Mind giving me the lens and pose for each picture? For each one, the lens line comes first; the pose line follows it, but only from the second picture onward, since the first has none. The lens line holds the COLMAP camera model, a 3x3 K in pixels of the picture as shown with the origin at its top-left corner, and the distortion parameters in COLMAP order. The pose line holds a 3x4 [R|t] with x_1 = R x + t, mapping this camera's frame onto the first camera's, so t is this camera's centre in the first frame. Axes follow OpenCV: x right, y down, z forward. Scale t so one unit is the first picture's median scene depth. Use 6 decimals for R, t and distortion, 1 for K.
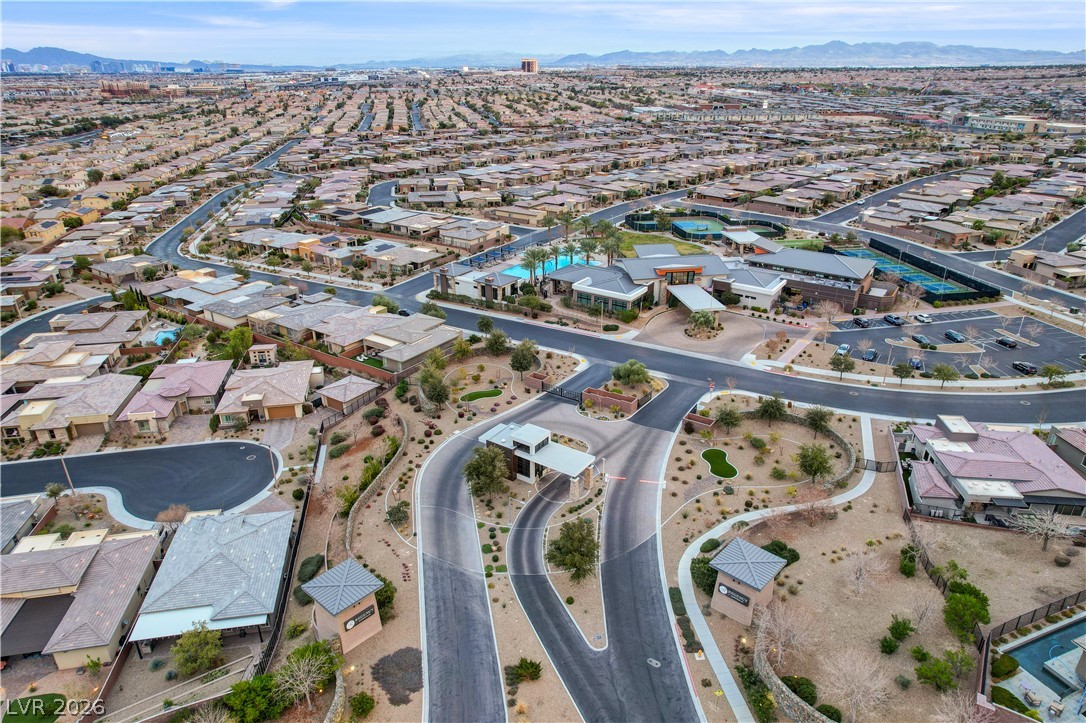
lens RADIAL K [[704.2, 0, 543.0], [0, 704.2, 361.5], [0, 0, 1]] dist [-0.080886, 0.076310]
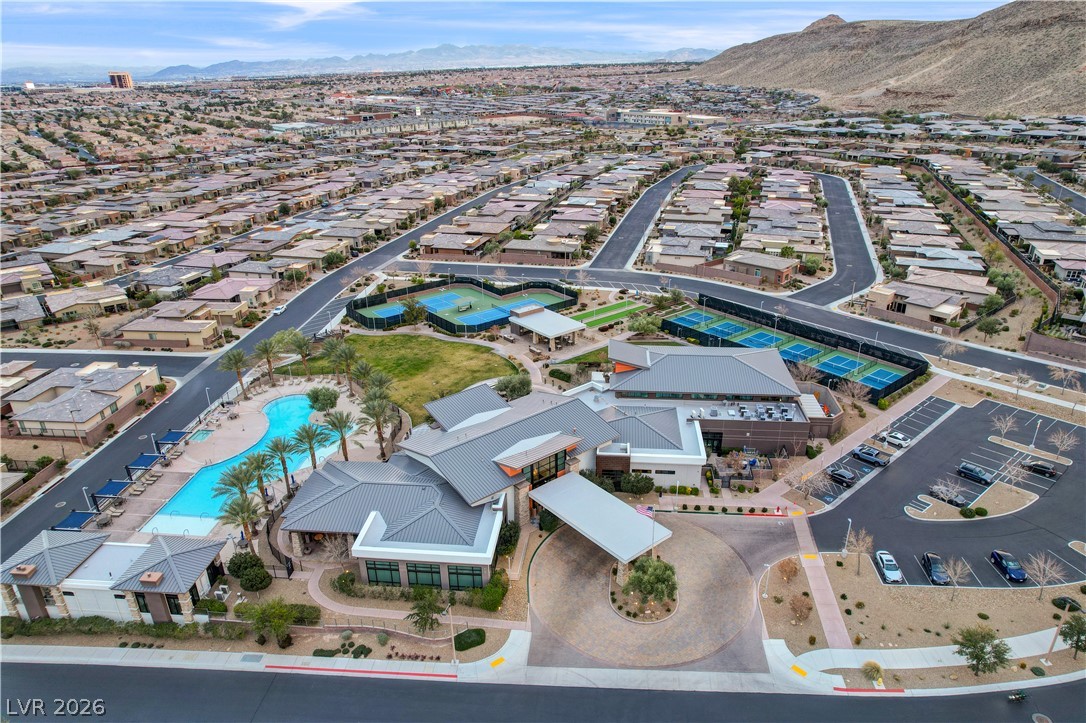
lens RADIAL K [[704.2, 0, 543.0], [0, 704.2, 361.5], [0, 0, 1]] dist [-0.080886, 0.076310]
pose [[0.877841, -0.204099, 0.433289, -0.006731], [0.207386, 0.977431, 0.040252, -0.068937], [-0.431725, 0.054523, 0.900356, 0.159974]]
